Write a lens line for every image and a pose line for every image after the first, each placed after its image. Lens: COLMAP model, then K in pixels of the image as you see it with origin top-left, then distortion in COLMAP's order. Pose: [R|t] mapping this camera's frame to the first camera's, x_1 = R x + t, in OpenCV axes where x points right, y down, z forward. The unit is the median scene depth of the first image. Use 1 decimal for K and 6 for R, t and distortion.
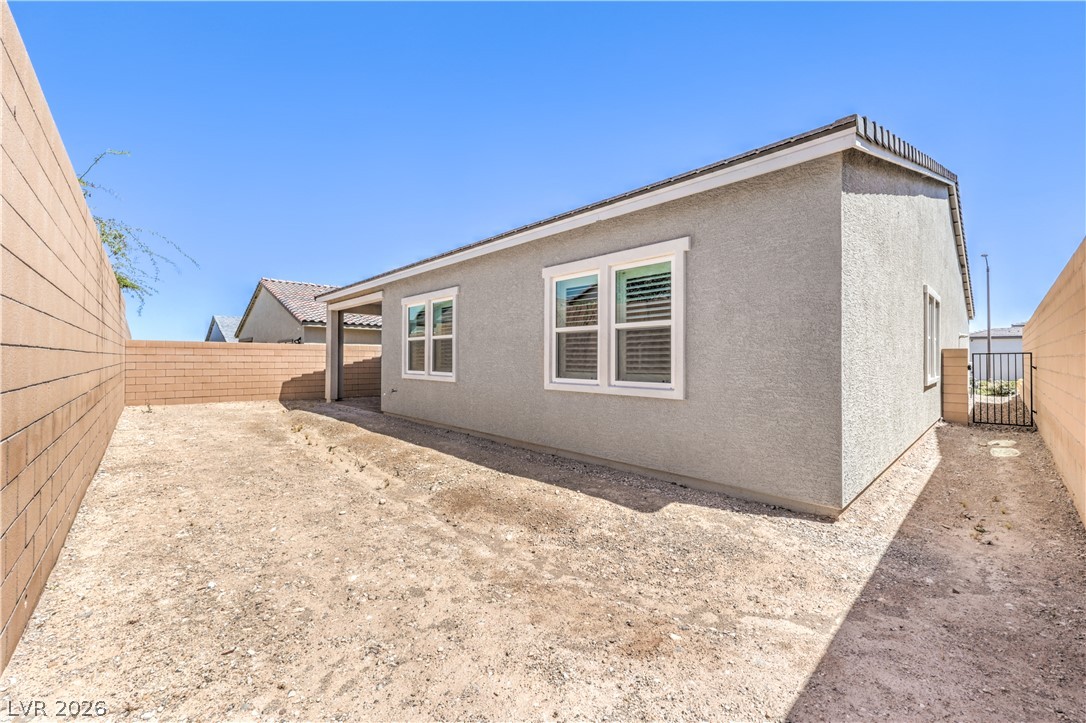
lens RADIAL K [[438.9, 0, 544.1], [0, 438.9, 358.6], [0, 0, 1]] dist [0.000119, 0.000057]
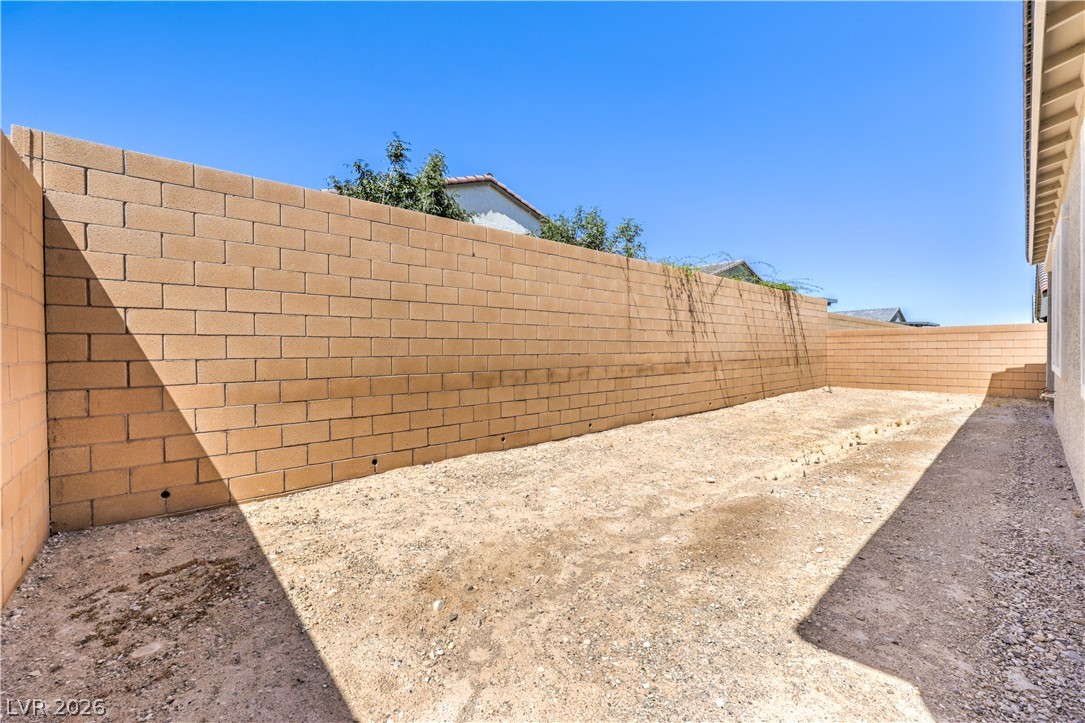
lens RADIAL K [[438.5, 0, 543.6], [0, 438.5, 358.6], [0, 0, 1]] dist [0.000119, 0.000057]
pose [[-0.046734, 0.009505, -0.998862, 0.775693], [0.012471, 0.999882, 0.008931, 0.034269], [0.998830, -0.012039, -0.046847, 0.777384]]
